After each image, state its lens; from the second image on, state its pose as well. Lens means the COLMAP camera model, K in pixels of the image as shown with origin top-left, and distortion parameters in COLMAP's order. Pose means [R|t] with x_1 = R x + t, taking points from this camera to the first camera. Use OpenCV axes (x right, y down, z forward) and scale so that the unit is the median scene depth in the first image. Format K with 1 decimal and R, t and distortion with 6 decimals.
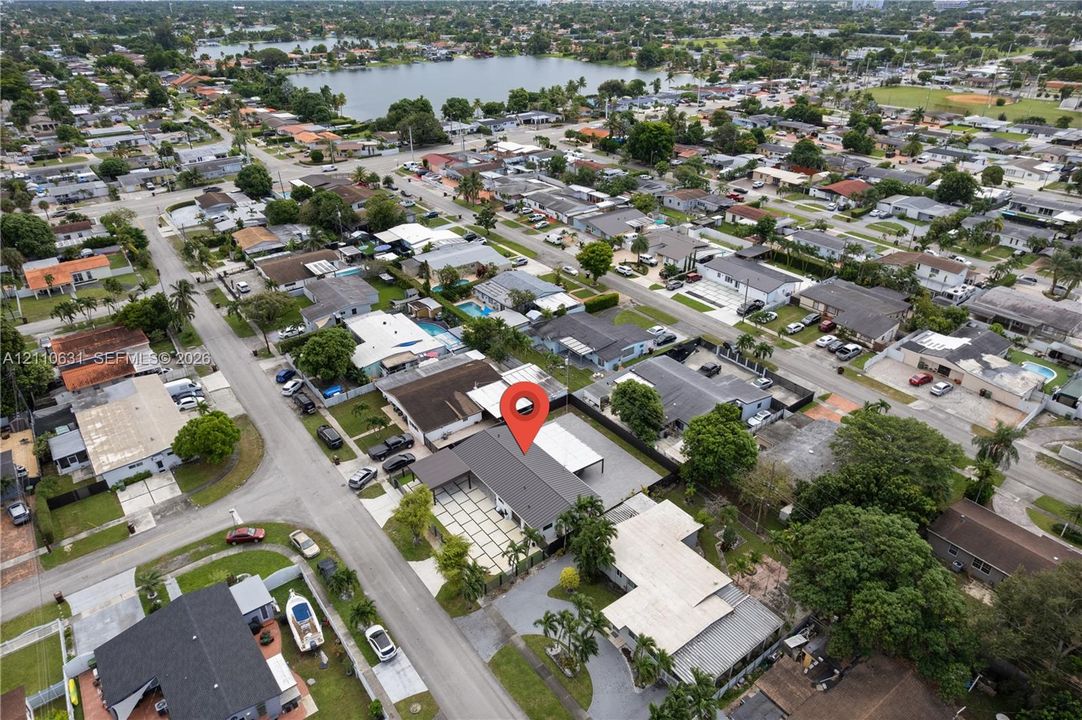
lens RADIAL K [[691.6, 0, 543.5], [0, 691.6, 360.1], [0, 0, 1]] dist [-0.075606, 0.068719]
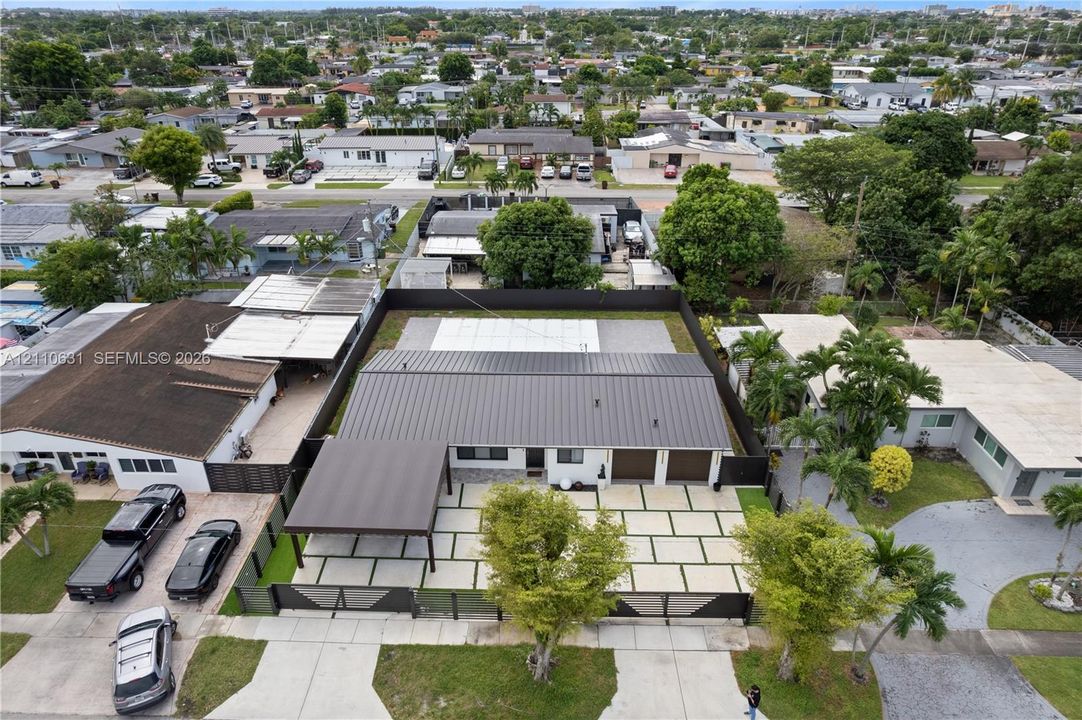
lens RADIAL K [[691.6, 0, 543.5], [0, 691.6, 360.1], [0, 0, 1]] dist [-0.075606, 0.068719]
pose [[0.613279, -0.359458, 0.703334, -0.225515], [0.379703, 0.914977, 0.136538, 0.060160], [-0.692615, 0.183322, 0.697623, 0.481053]]
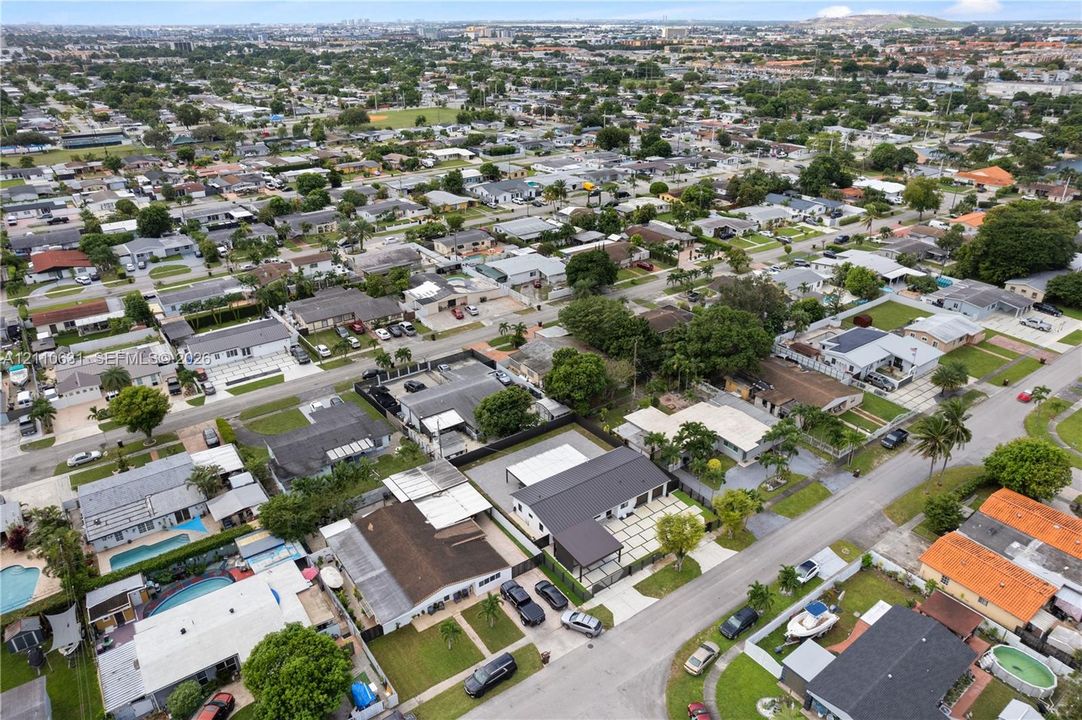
lens RADIAL K [[691.6, 0, 543.5], [0, 691.6, 360.1], [0, 0, 1]] dist [-0.075606, 0.068719]
pose [[0.023033, -0.441571, 0.896930, -0.611918], [0.488795, 0.787598, 0.375193, -0.287096], [-0.872095, 0.429773, 0.233978, 0.513457]]
